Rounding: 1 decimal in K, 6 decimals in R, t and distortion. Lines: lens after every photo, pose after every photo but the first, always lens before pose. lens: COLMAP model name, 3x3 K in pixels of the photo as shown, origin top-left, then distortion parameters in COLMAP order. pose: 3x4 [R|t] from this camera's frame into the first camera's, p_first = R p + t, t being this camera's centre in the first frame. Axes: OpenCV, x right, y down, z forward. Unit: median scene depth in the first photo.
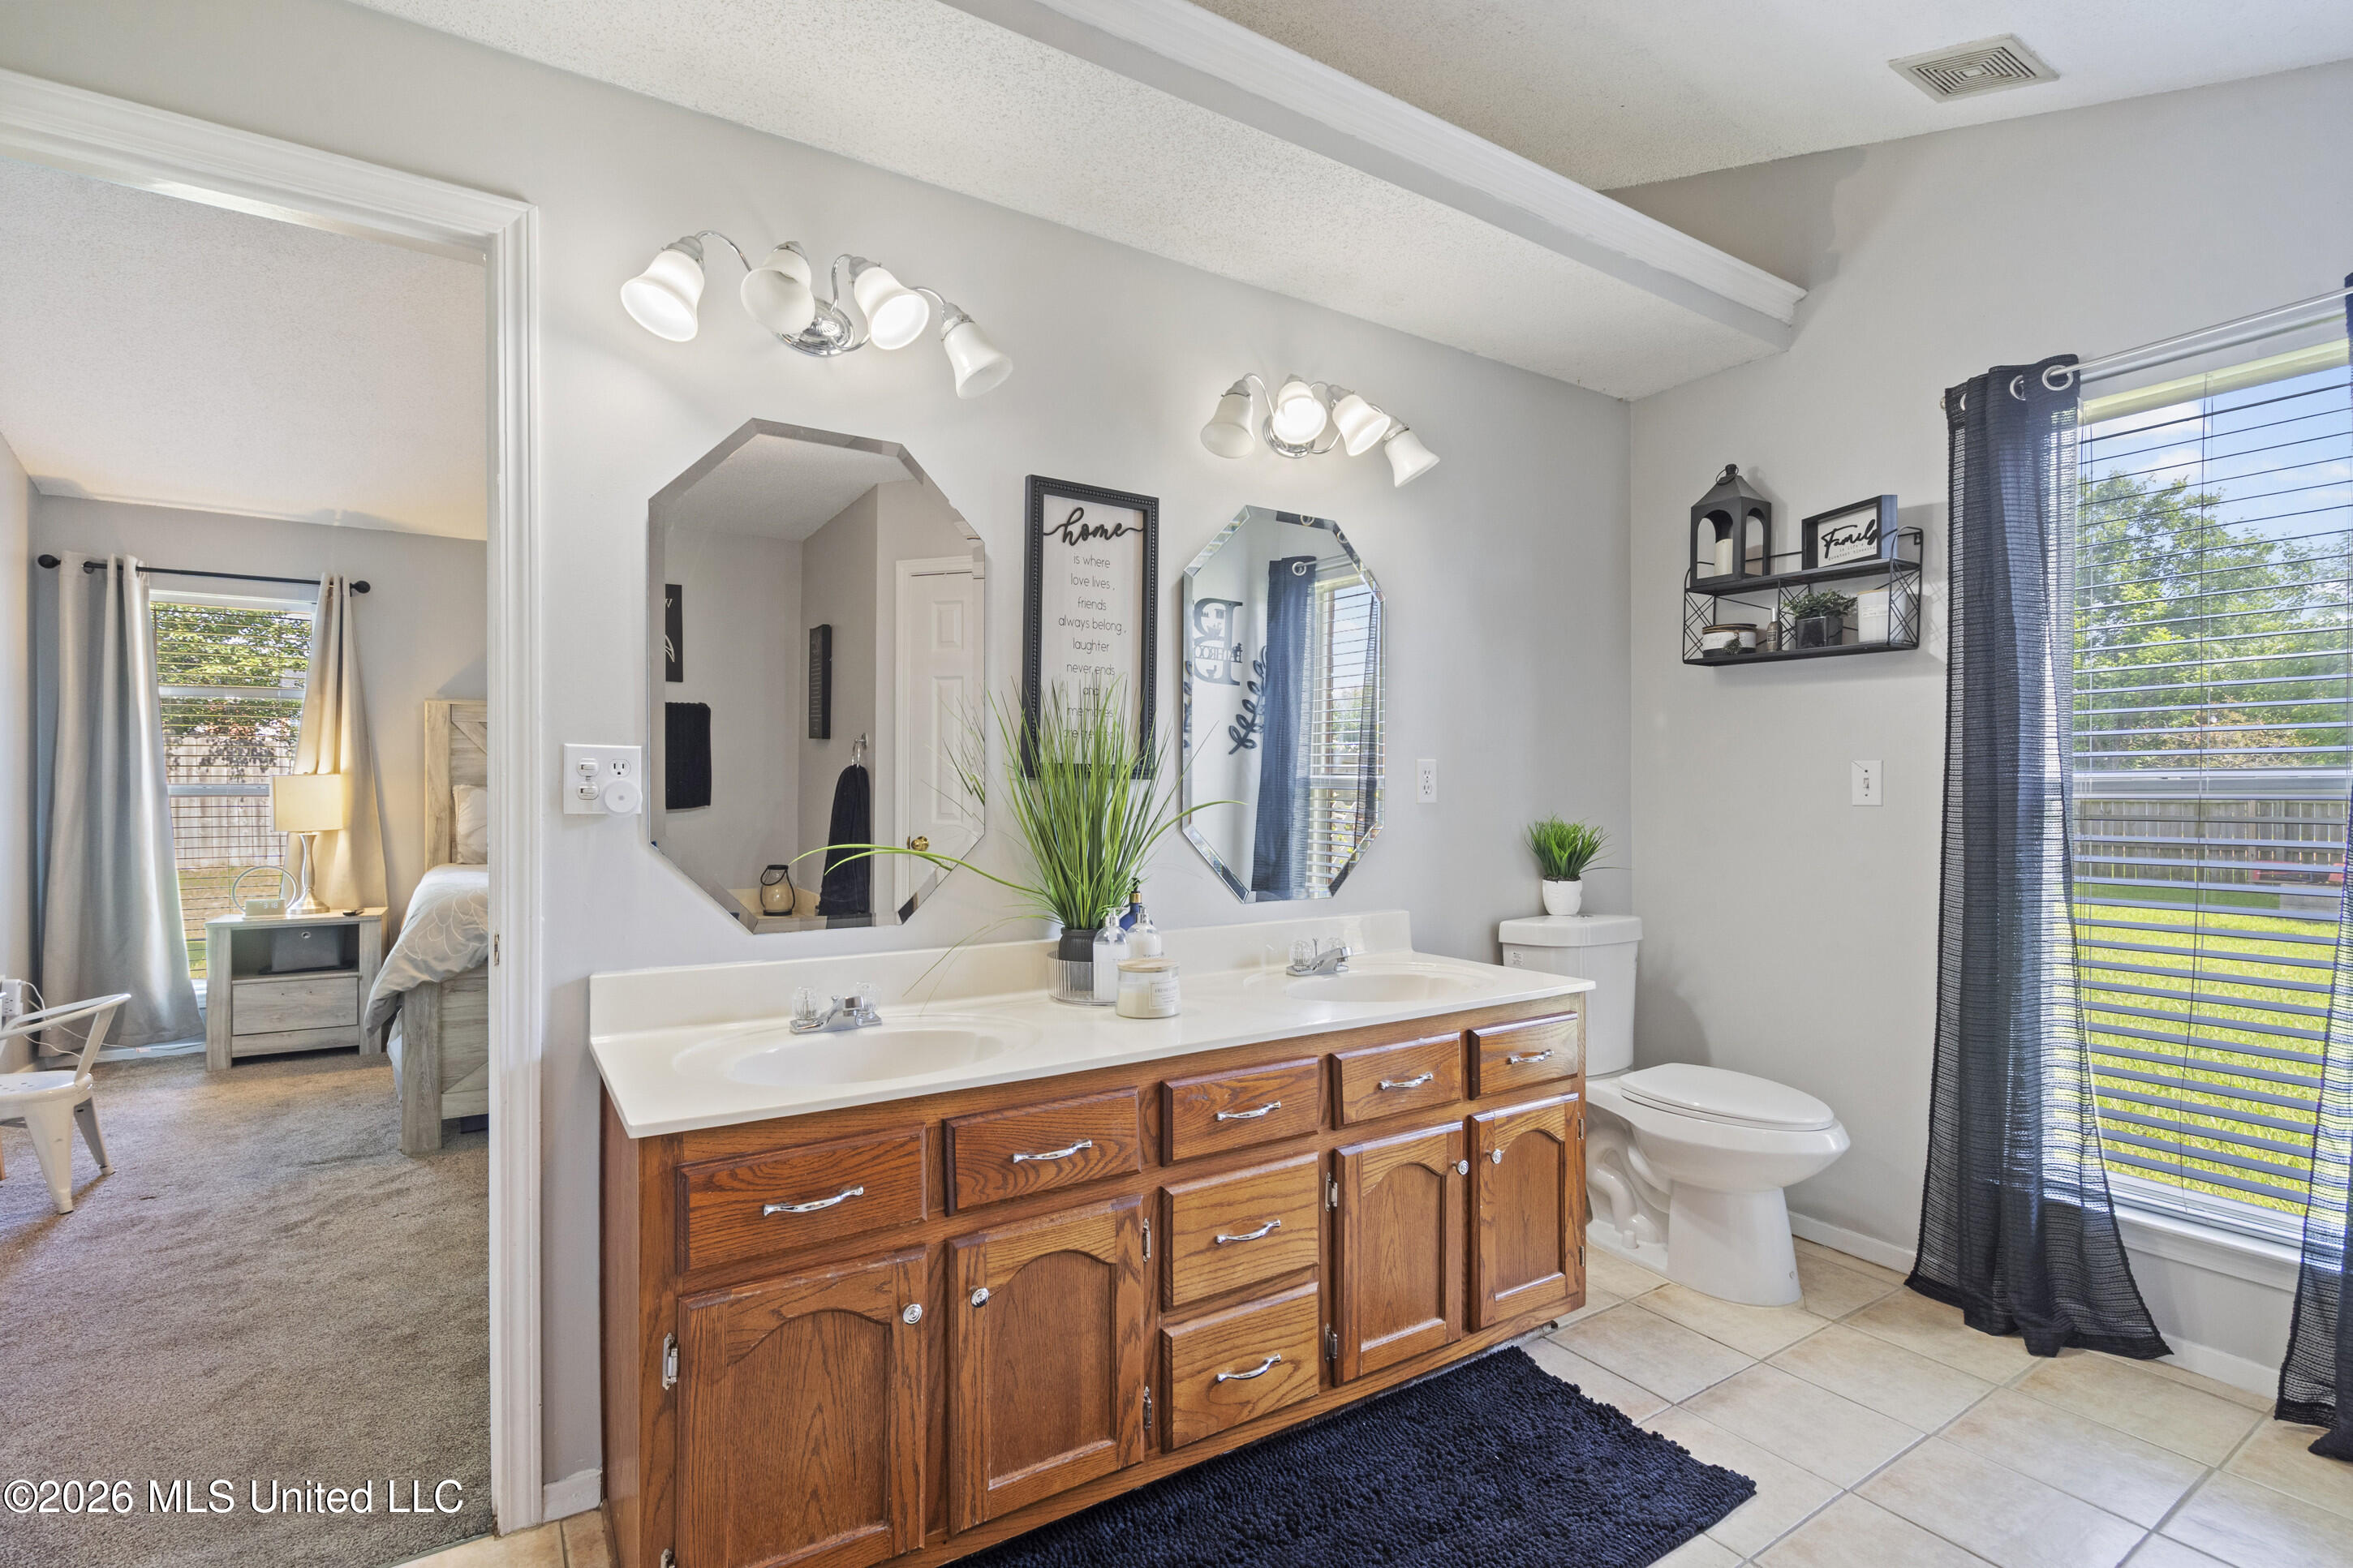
lens RADIAL K [[1089.6, 0, 1181.0], [0, 1089.6, 795.2], [0, 0, 1]] dist [0.000286, 0.000815]
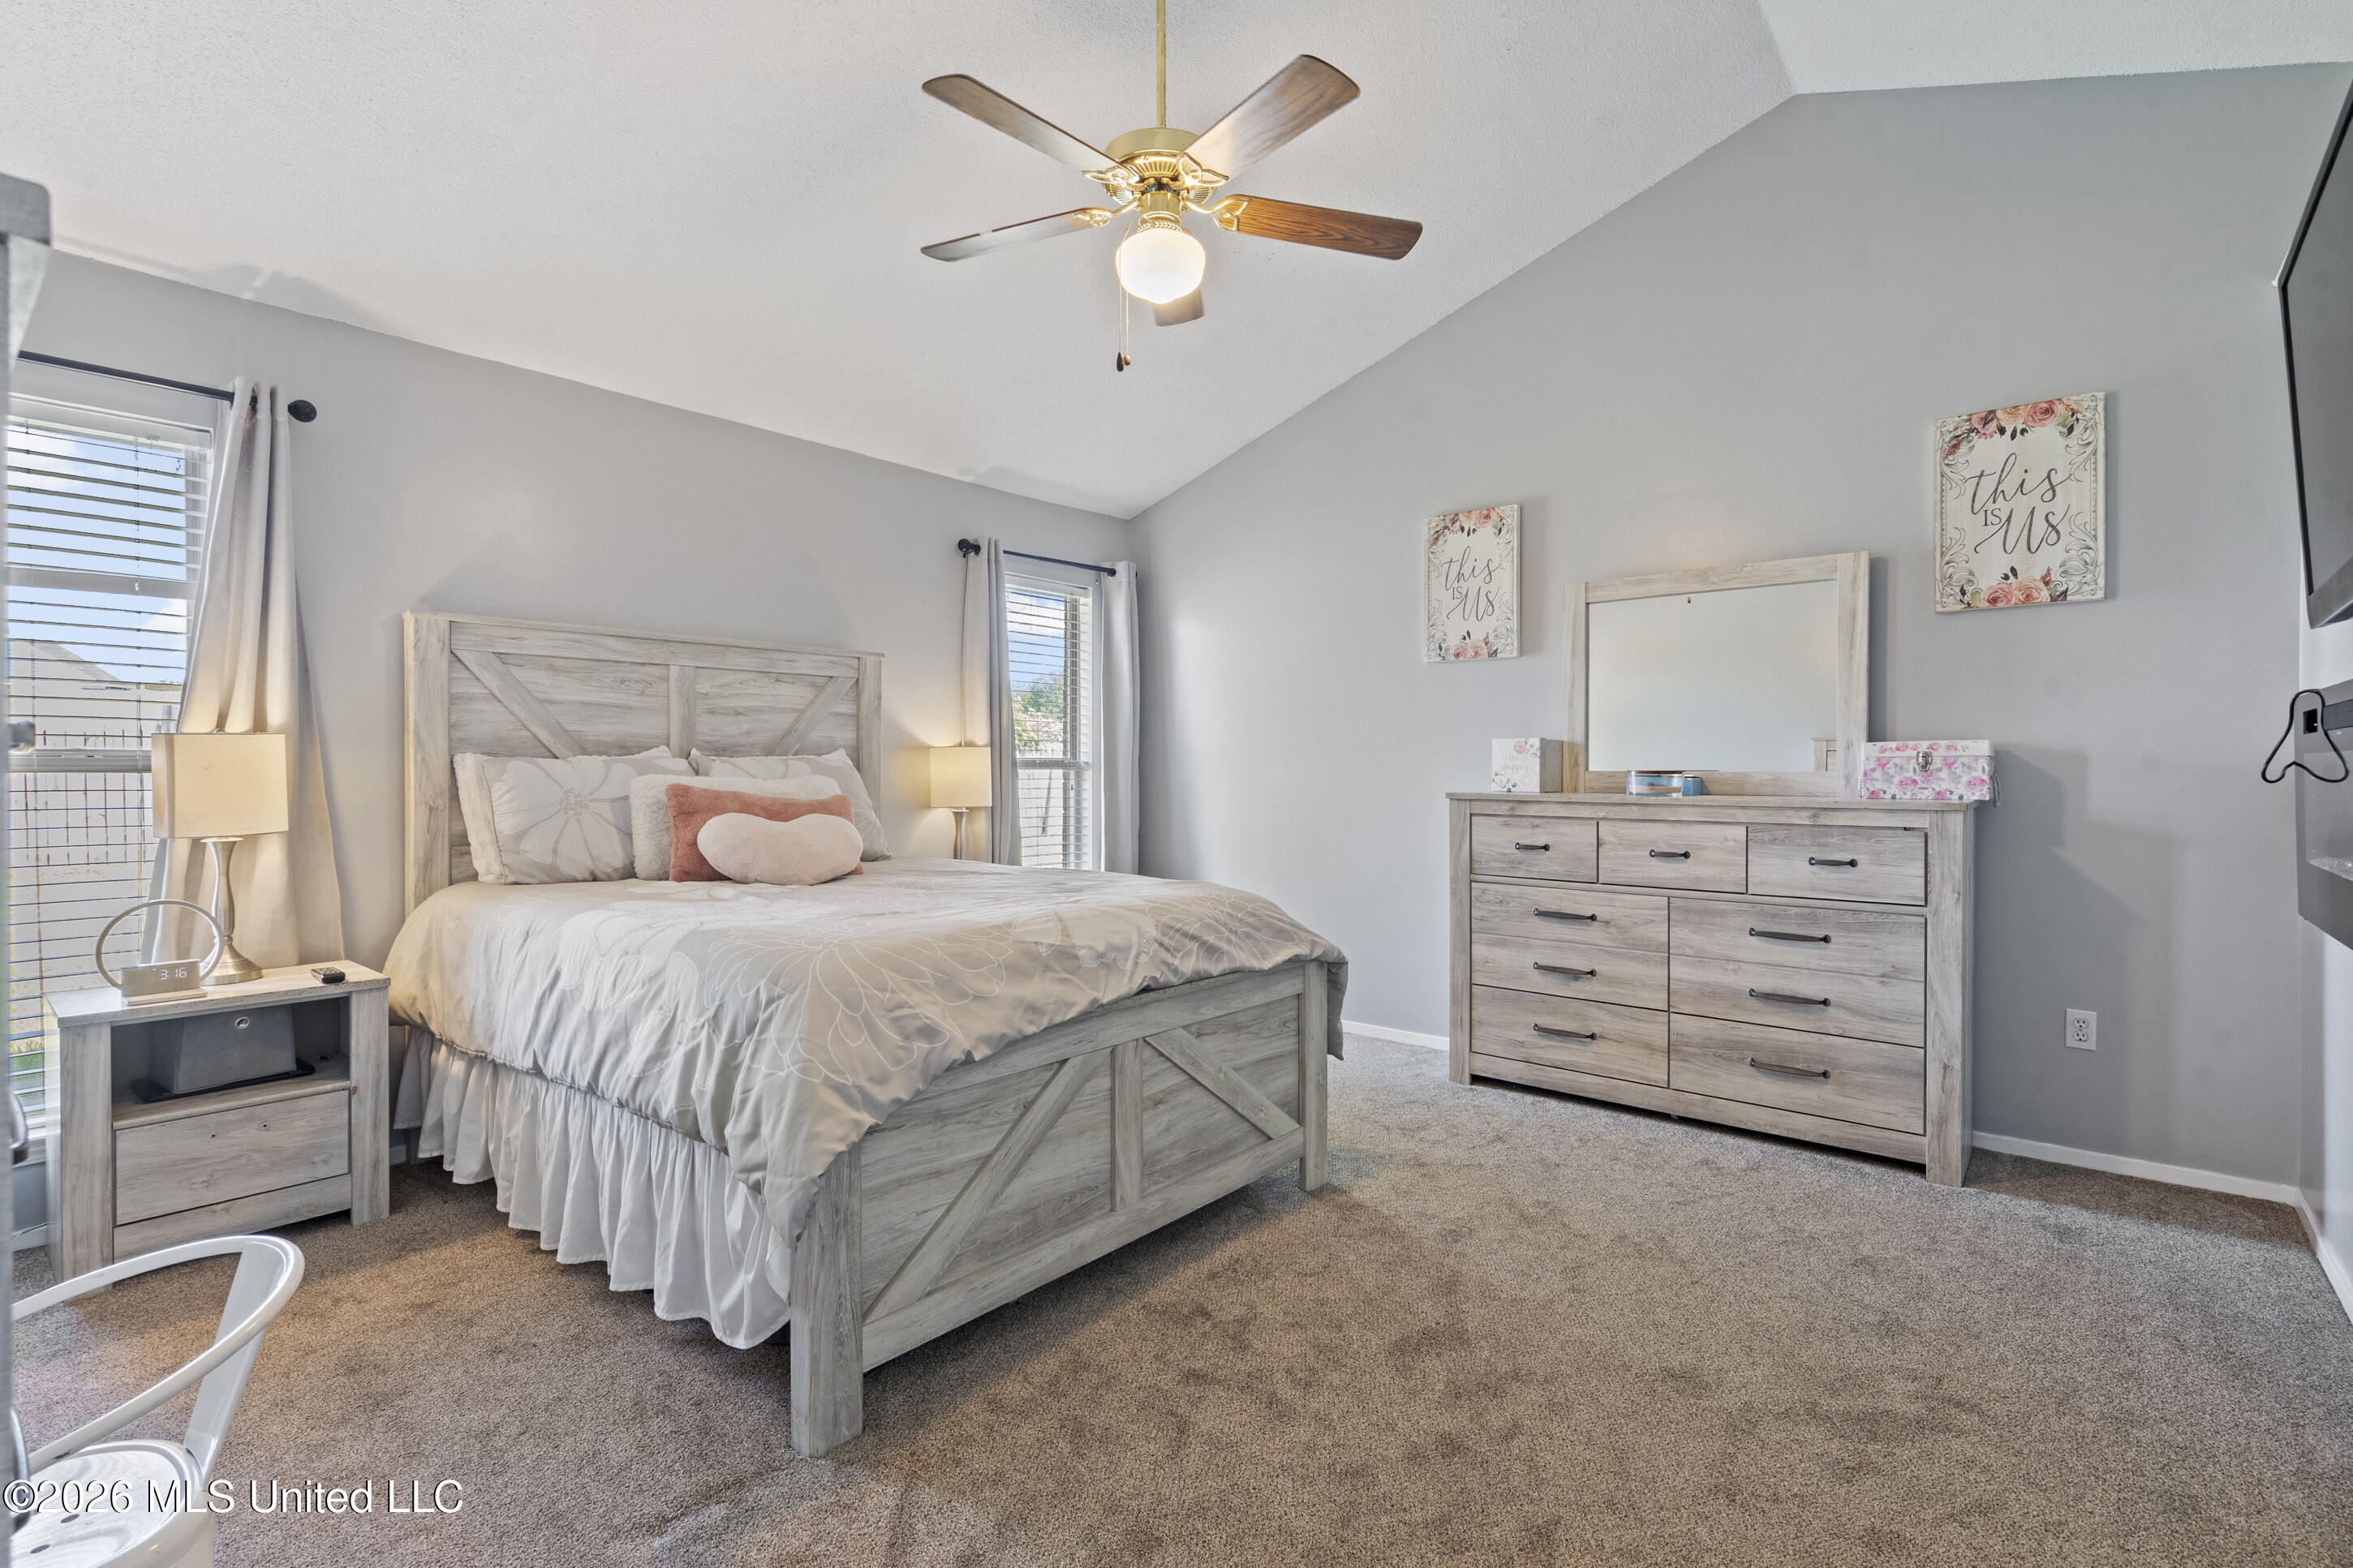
lens RADIAL K [[1089.6, 0, 1169.9], [0, 1089.6, 772.3], [0, 0, 1]] dist [0.000286, 0.000815]
pose [[0.954516, -0.000960, 0.298158, -0.515253], [-0.000544, 0.999988, 0.004961, -0.002332], [-0.298159, -0.004898, 0.954504, 0.328723]]
